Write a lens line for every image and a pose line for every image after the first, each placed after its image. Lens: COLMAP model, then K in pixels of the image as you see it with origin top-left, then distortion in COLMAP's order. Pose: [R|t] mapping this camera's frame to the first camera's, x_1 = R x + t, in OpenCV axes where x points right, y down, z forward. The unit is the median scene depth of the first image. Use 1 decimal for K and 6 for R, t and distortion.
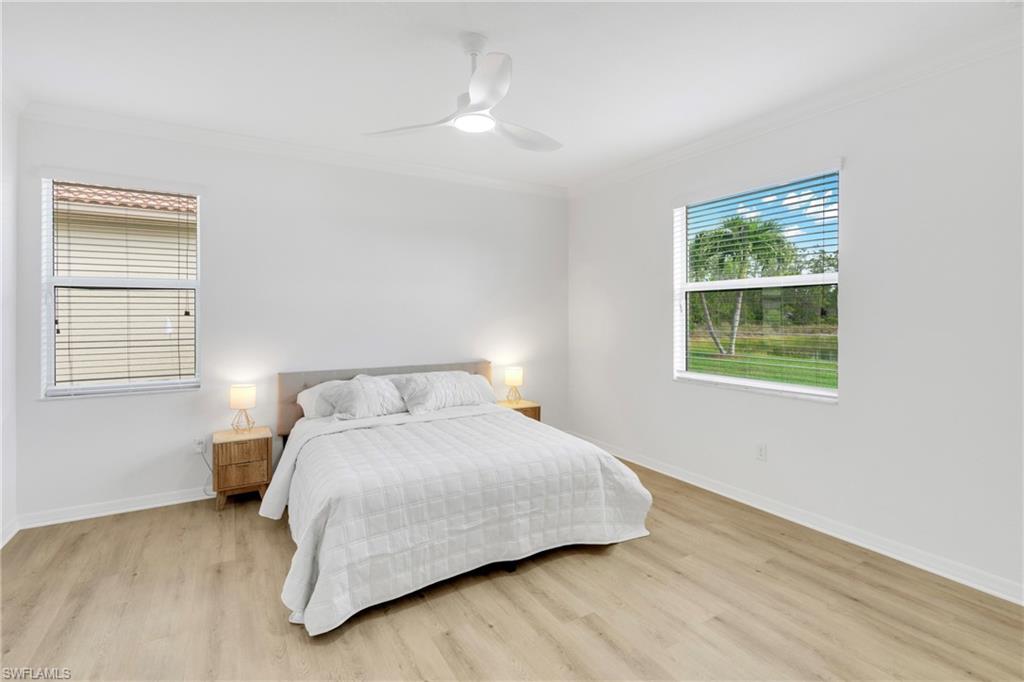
lens RADIAL K [[525.7, 0, 500.1], [0, 525.7, 312.4], [0, 0, 1]] dist [-0.001865, 0.000449]
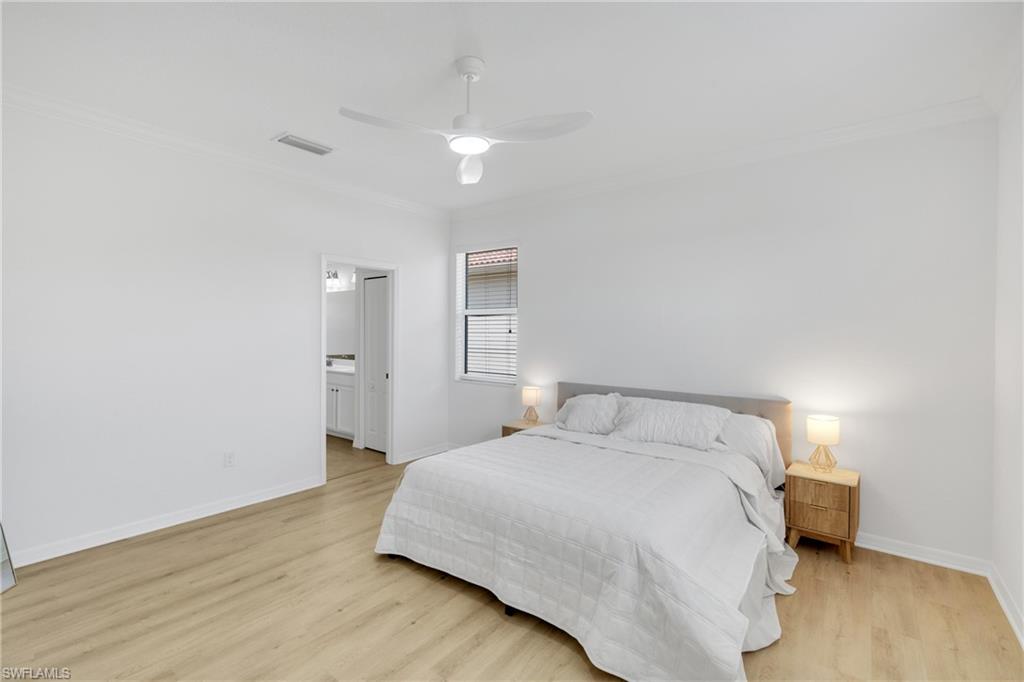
lens RADIAL K [[515.3, 0, 510.3], [0, 515.3, 333.7], [0, 0, 1]] dist [-0.003355, -0.000139]
pose [[0.269758, 0.001672, -0.962927, 0.873993], [-0.002209, 0.999997, 0.001118, 0.007935], [0.962926, 0.001826, 0.269761, 0.761567]]
